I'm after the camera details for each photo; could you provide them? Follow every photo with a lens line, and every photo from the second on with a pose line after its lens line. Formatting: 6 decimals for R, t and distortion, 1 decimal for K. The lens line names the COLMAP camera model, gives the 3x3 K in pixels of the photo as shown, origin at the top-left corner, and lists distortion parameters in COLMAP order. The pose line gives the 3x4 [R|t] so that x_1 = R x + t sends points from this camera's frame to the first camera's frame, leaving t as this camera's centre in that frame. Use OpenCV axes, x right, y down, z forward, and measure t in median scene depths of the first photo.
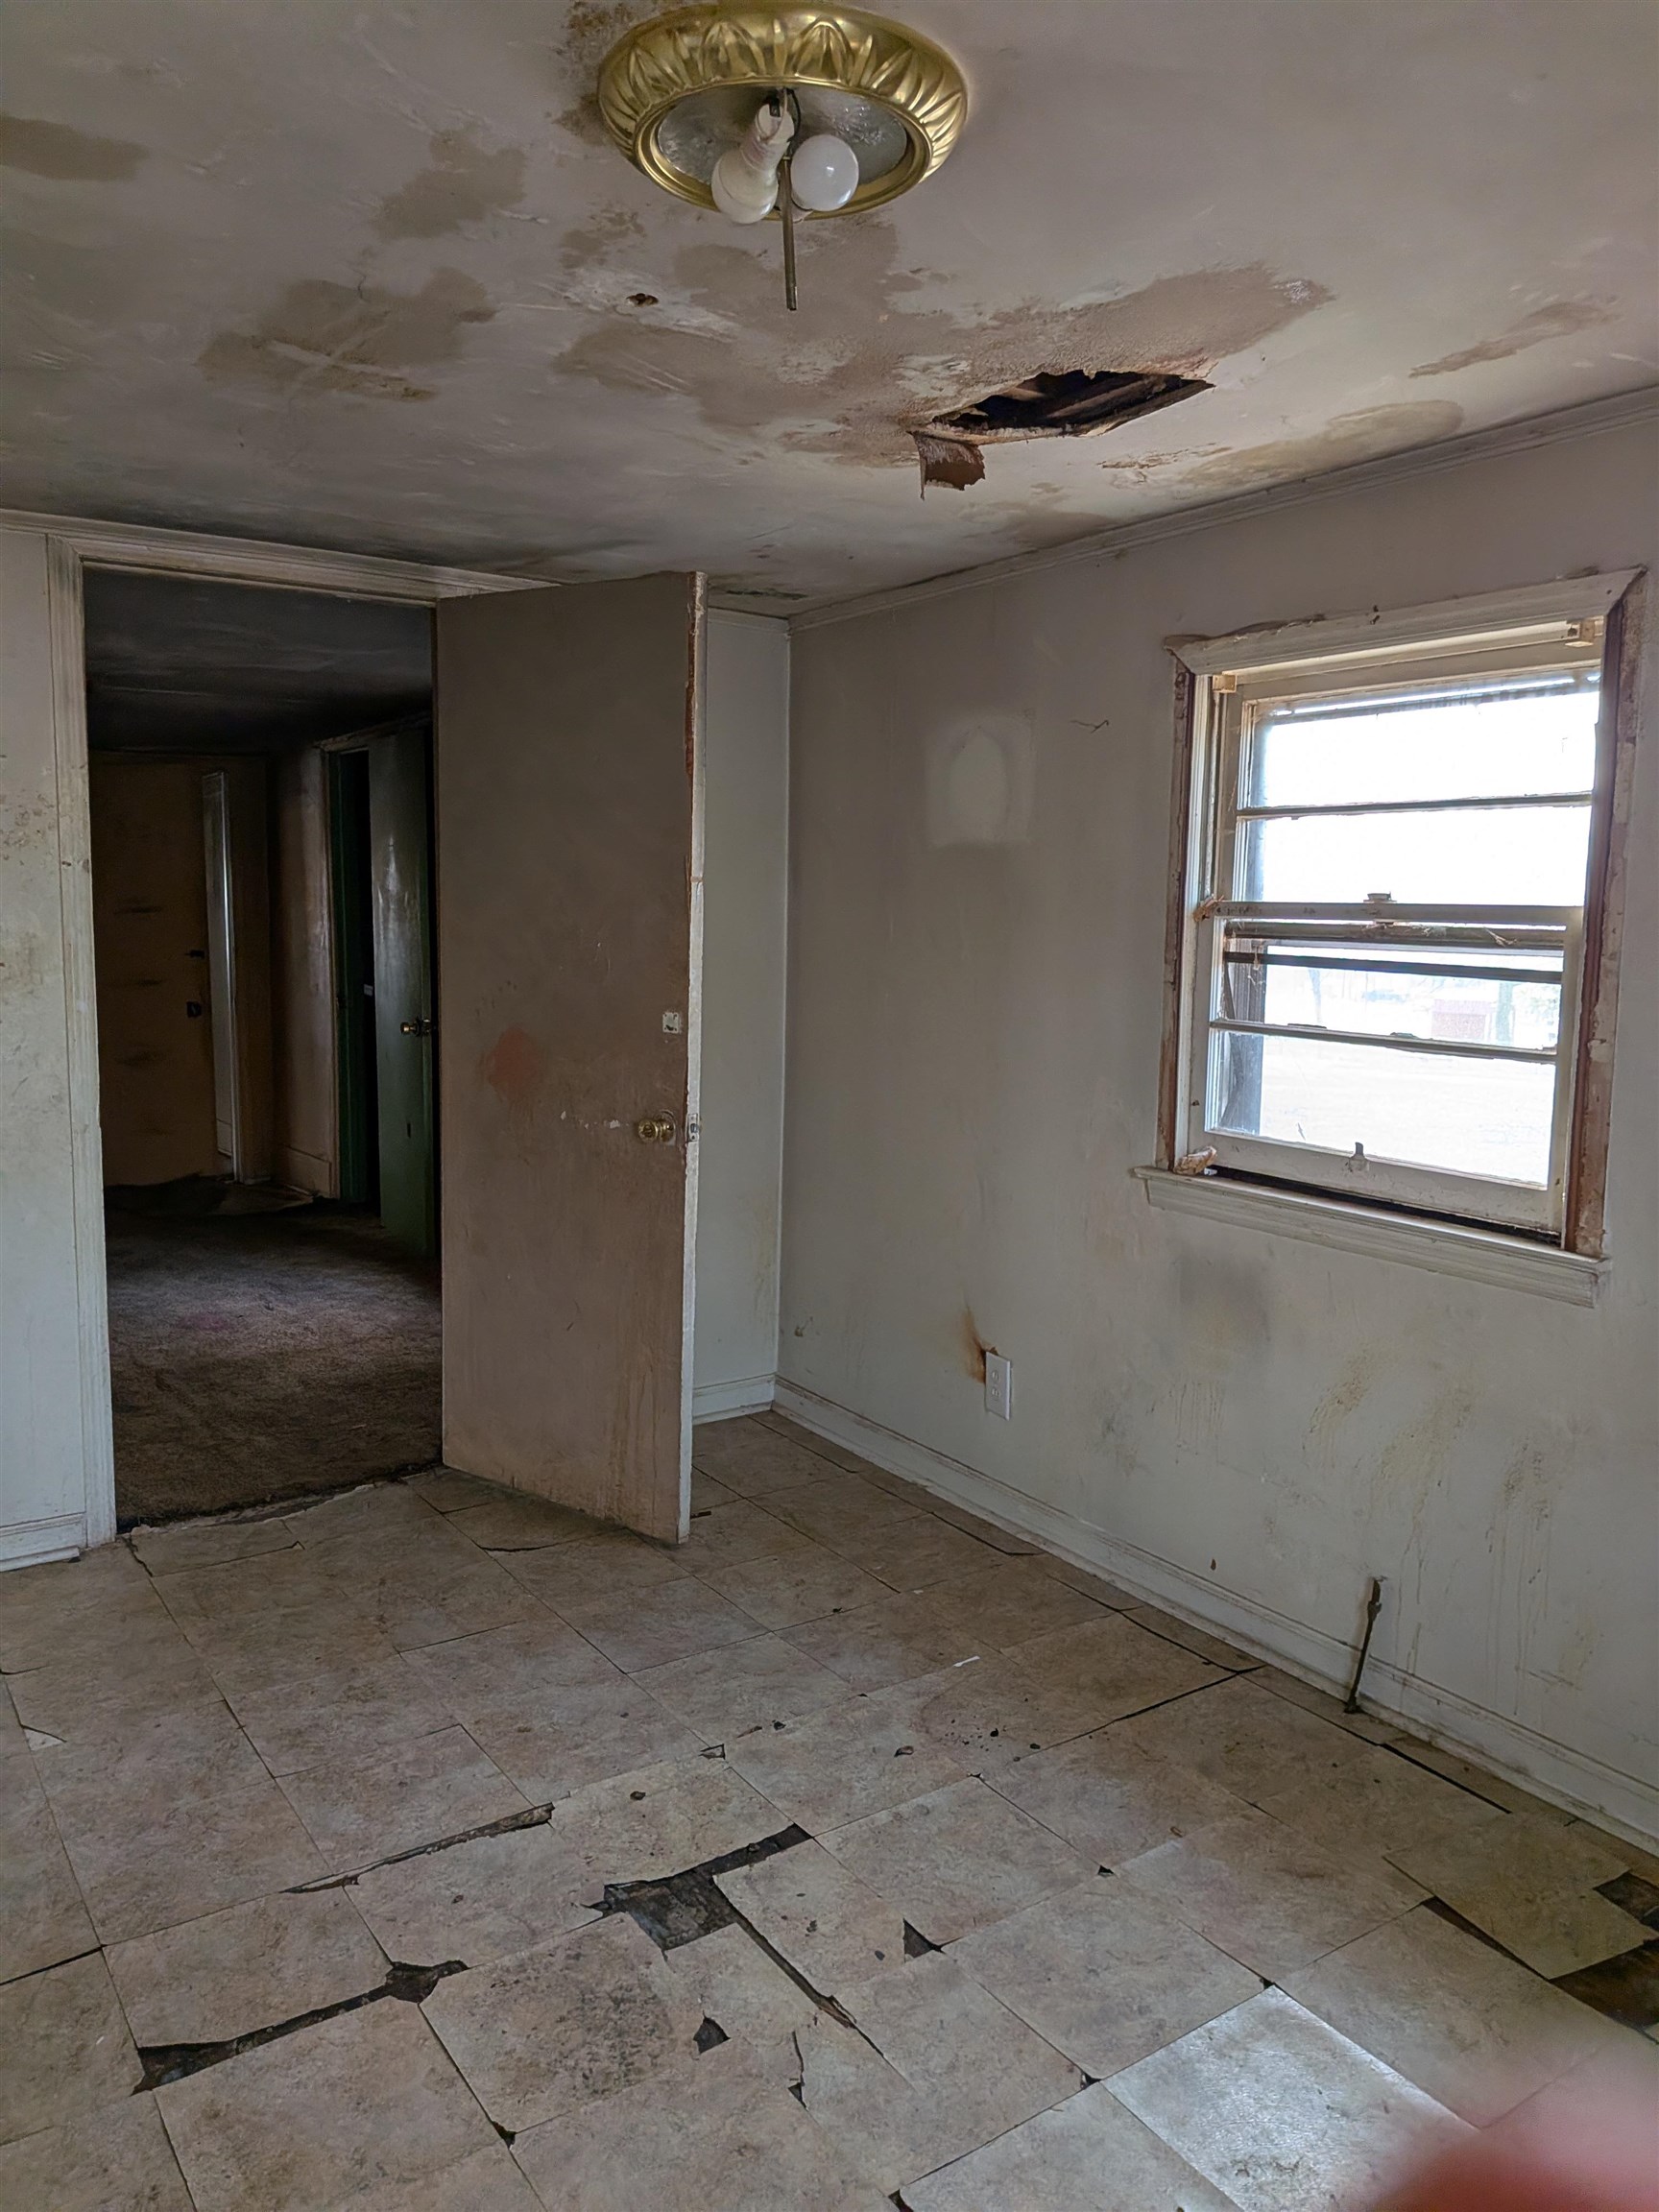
lens RADIAL K [[1548.7, 0, 871.4], [0, 1548.7, 1070.7], [0, 0, 1]] dist [0.116032, -0.182475]
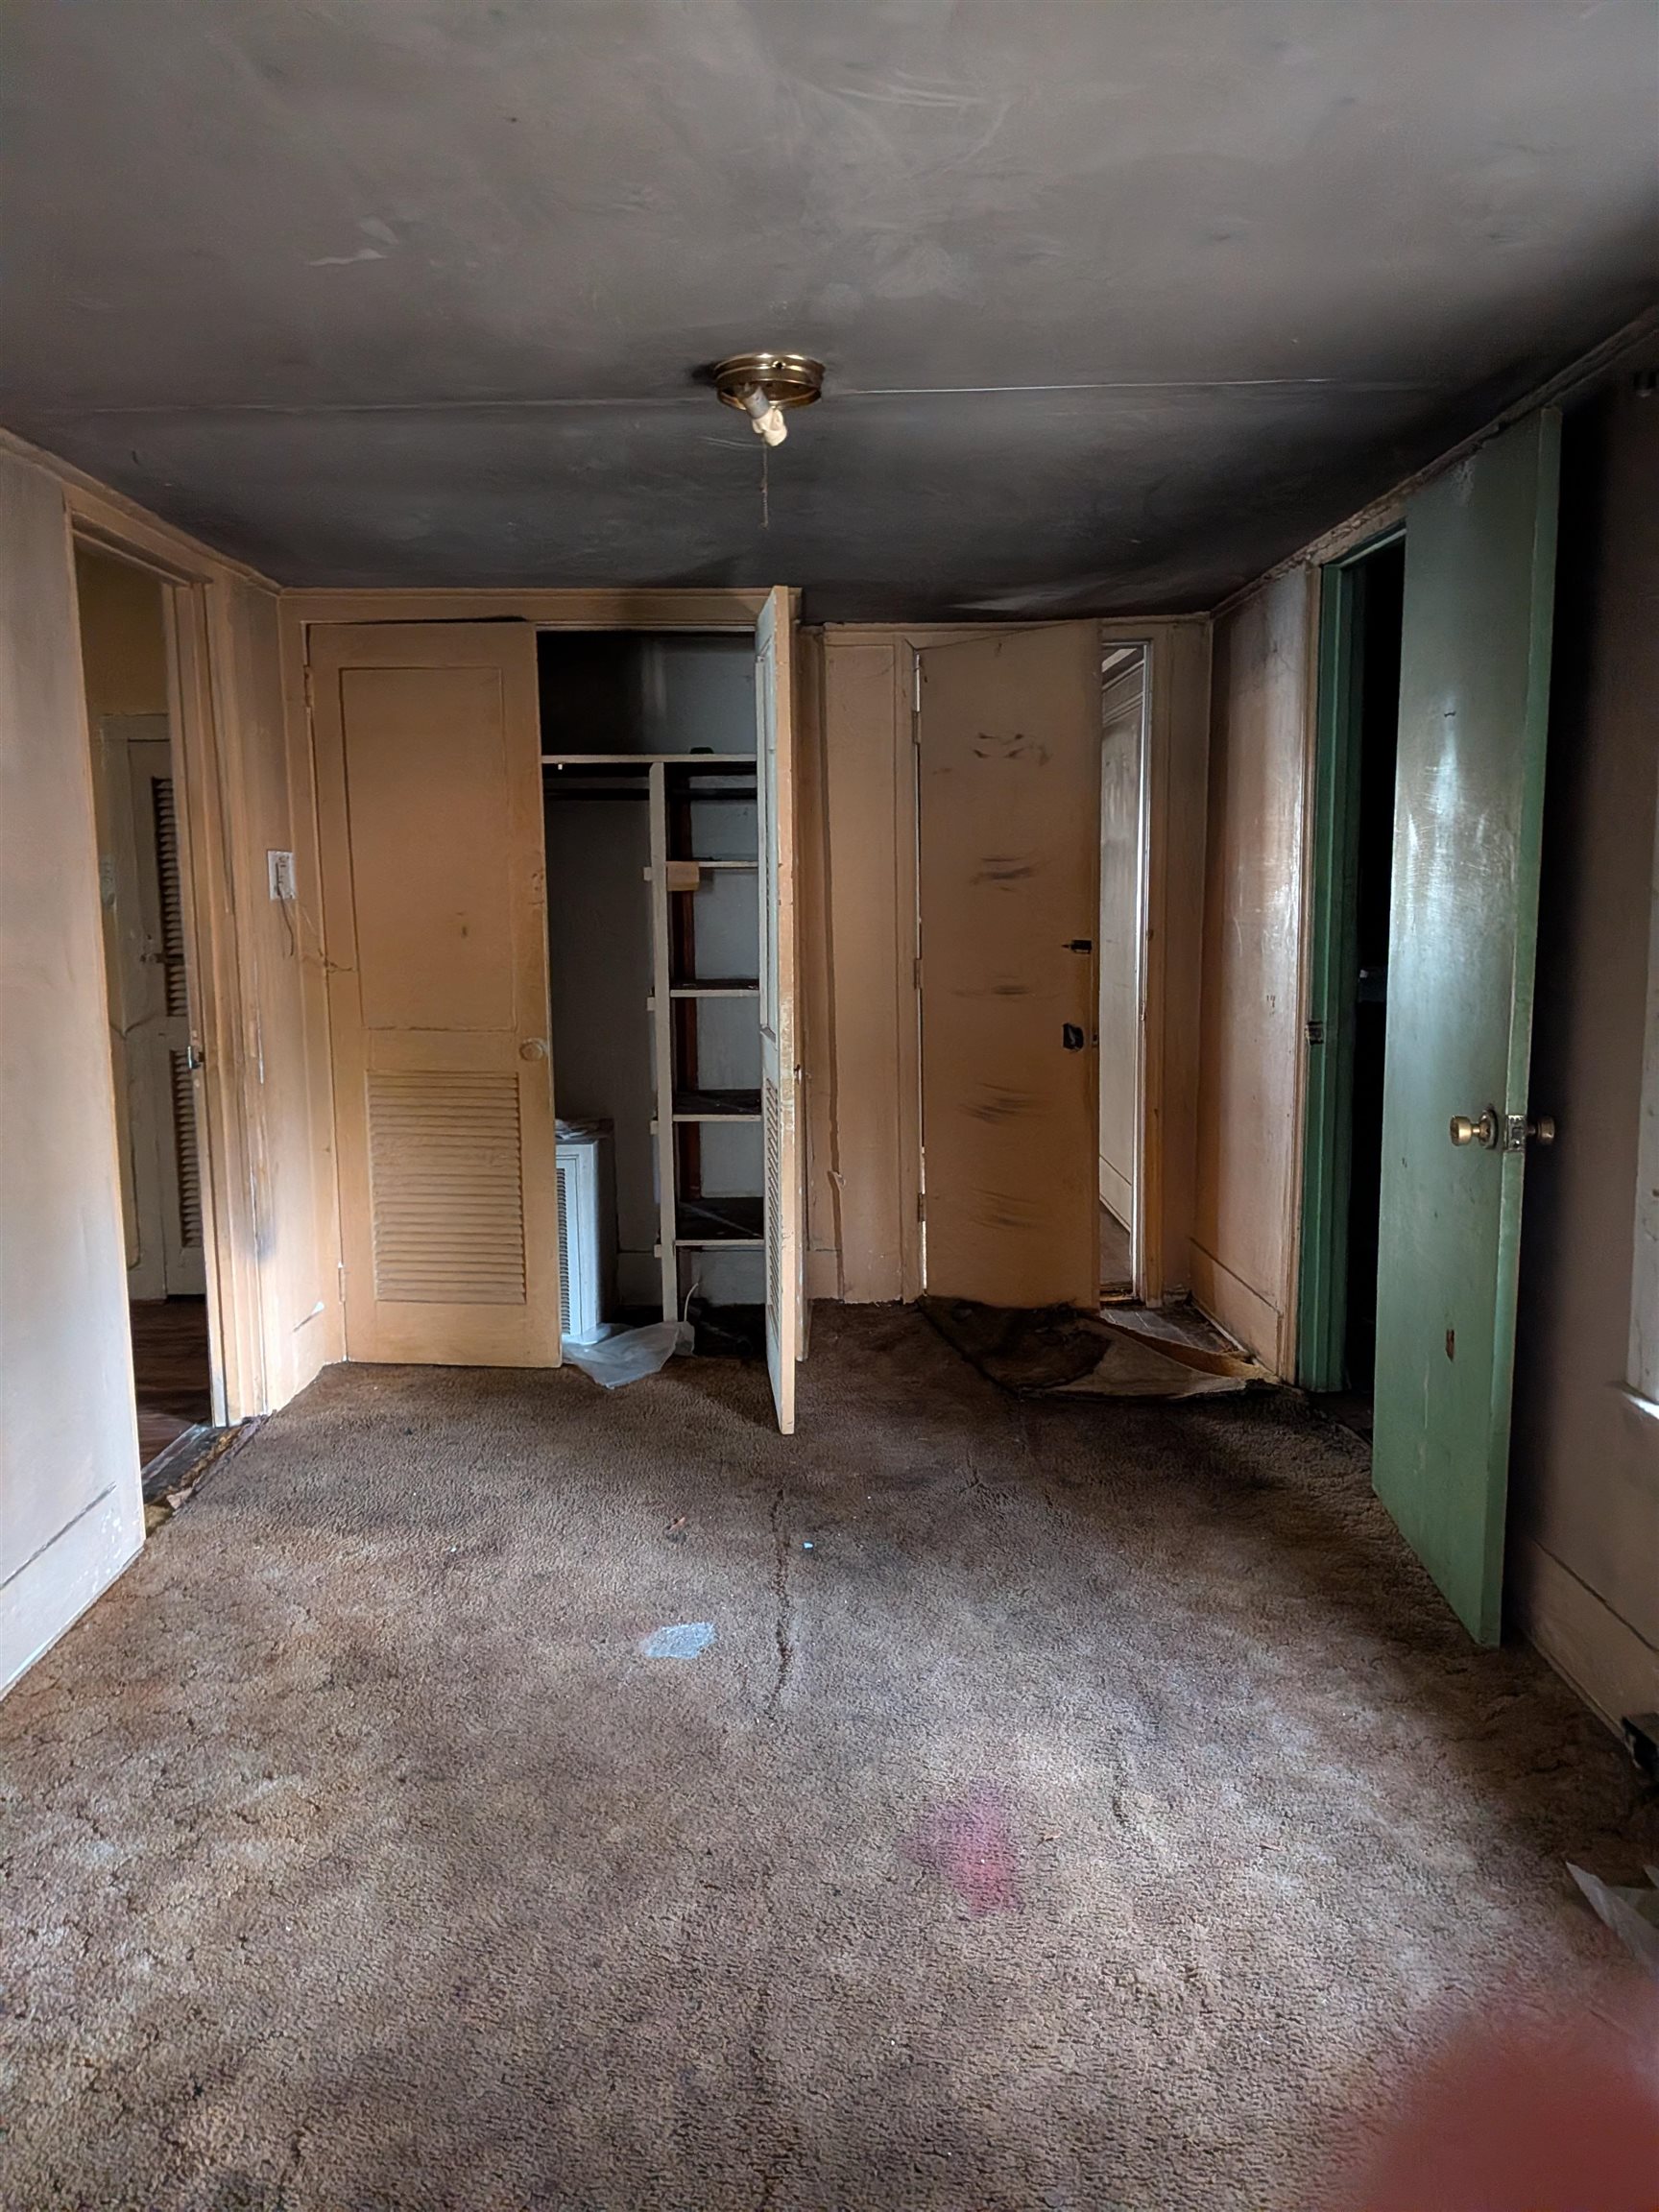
lens RADIAL K [[1611.5, 0, 829.5], [0, 1611.5, 1106.0], [0, 0, 1]] dist [0.057483, -0.127140]
pose [[0.820214, 0.064478, -0.568412, -0.396866], [-0.041567, 0.997719, 0.053196, -0.106910], [0.570545, -0.020005, 0.821023, 1.128869]]
